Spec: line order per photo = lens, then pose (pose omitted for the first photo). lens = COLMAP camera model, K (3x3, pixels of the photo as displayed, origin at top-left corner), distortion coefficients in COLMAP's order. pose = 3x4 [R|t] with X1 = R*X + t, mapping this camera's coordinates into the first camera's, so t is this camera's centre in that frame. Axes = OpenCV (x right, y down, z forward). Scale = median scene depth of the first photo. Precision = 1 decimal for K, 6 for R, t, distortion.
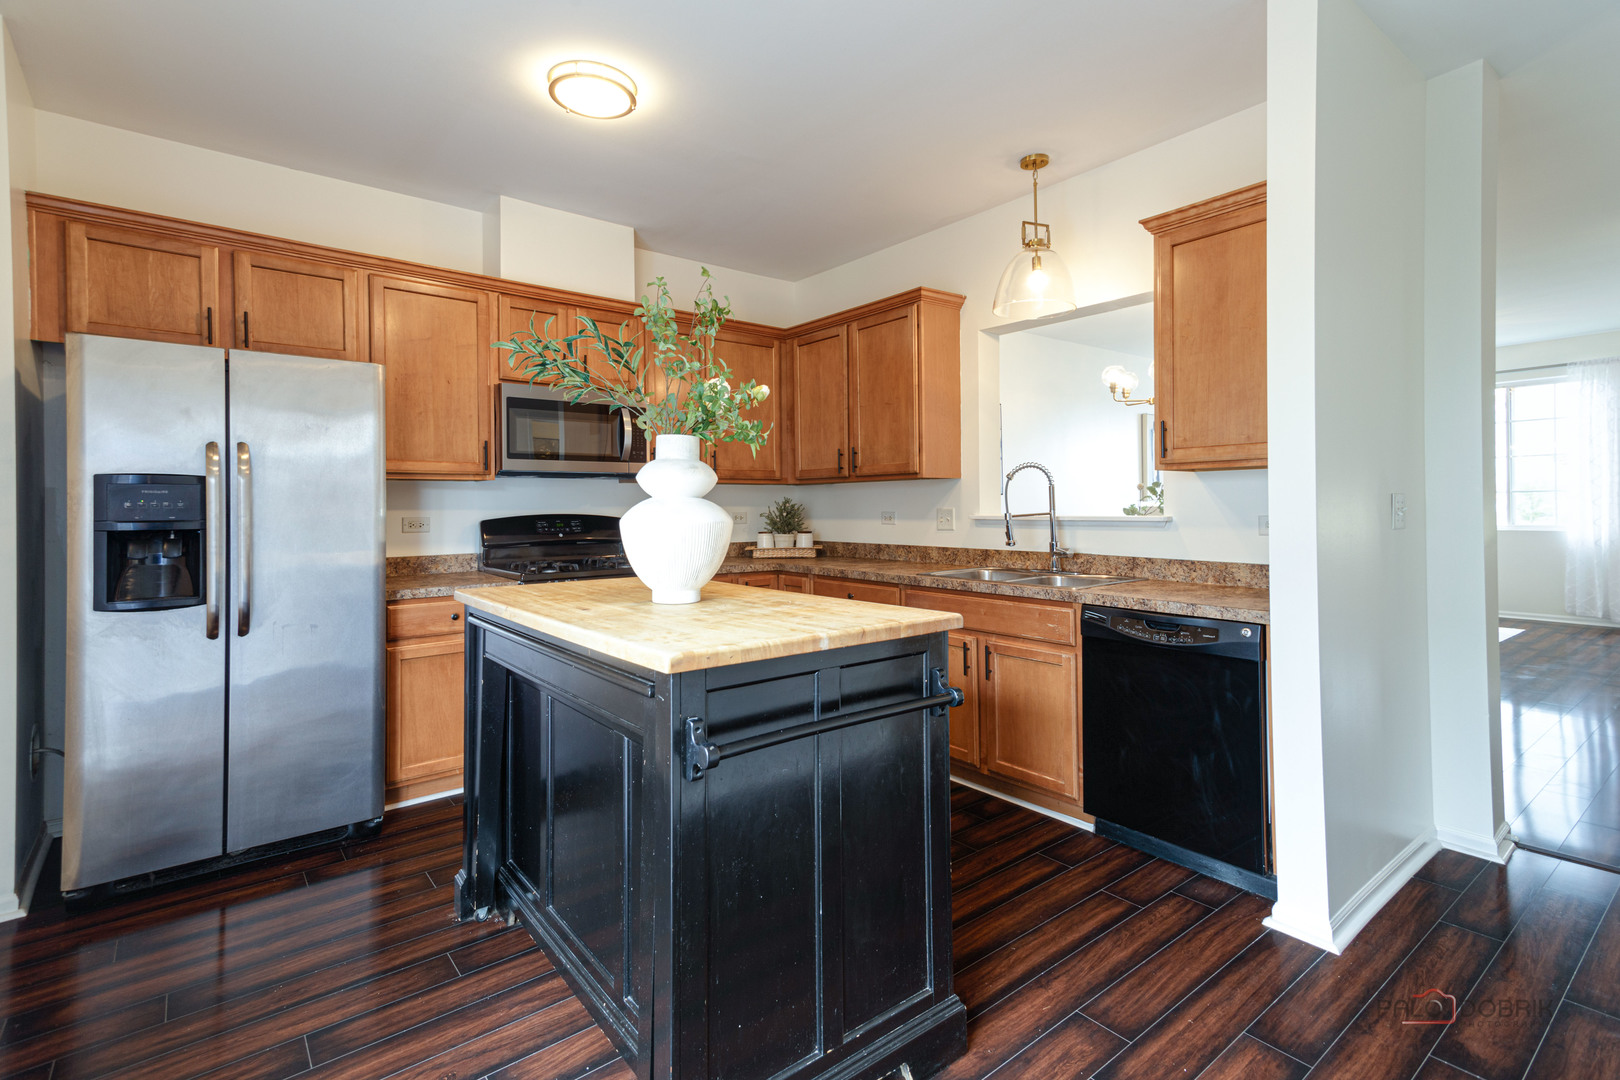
lens RADIAL K [[801.2, 0, 842.7], [0, 801.2, 502.7], [0, 0, 1]] dist [0.037042, 0.000147]
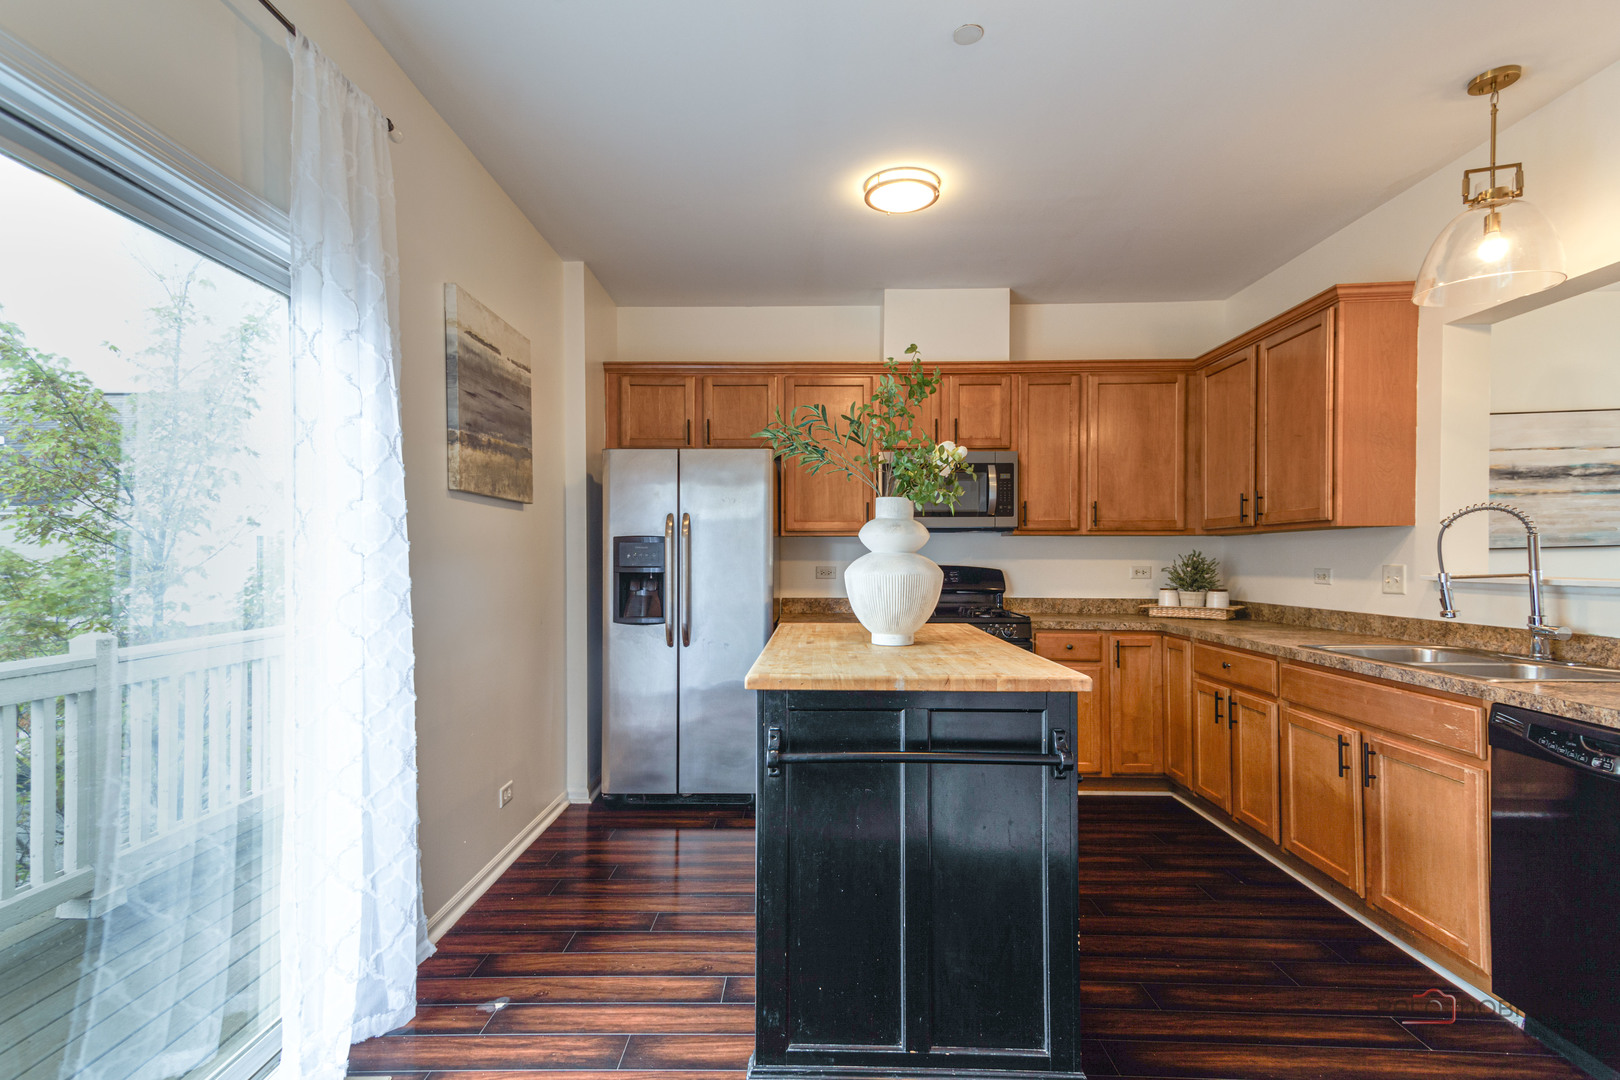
lens RADIAL K [[831.2, 0, 784.1], [0, 831.2, 562.4], [0, 0, 1]] dist [0.045114, -0.004542]
pose [[0.746539, 0.011441, -0.665243, 0.287730], [-0.004258, 0.999914, 0.012418, -0.003869], [0.665328, -0.006438, 0.746523, 0.012801]]
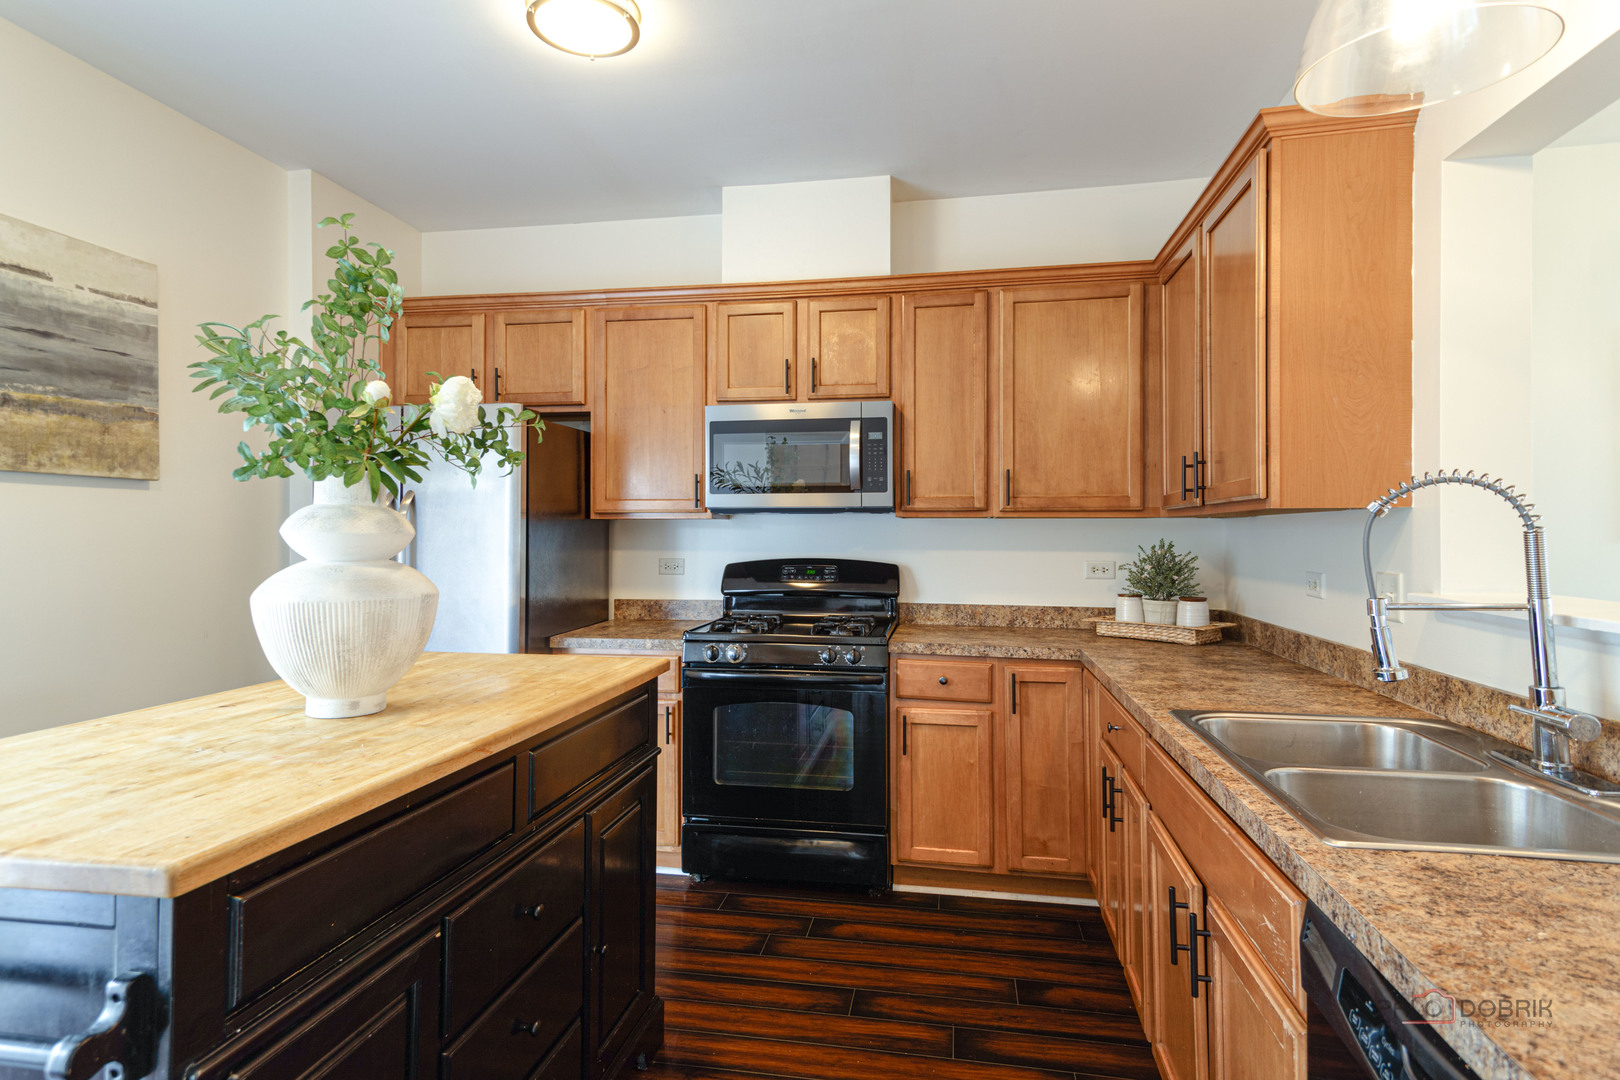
lens RADIAL K [[887.2, 0, 800.9], [0, 887.2, 519.3], [0, 0, 1]] dist [0.031655, -0.000207]
pose [[0.621011, -0.001933, -0.783799, 0.398044], [-0.004745, 0.999969, -0.006225, -0.022930], [0.783787, 0.007585, 0.620983, 0.514492]]
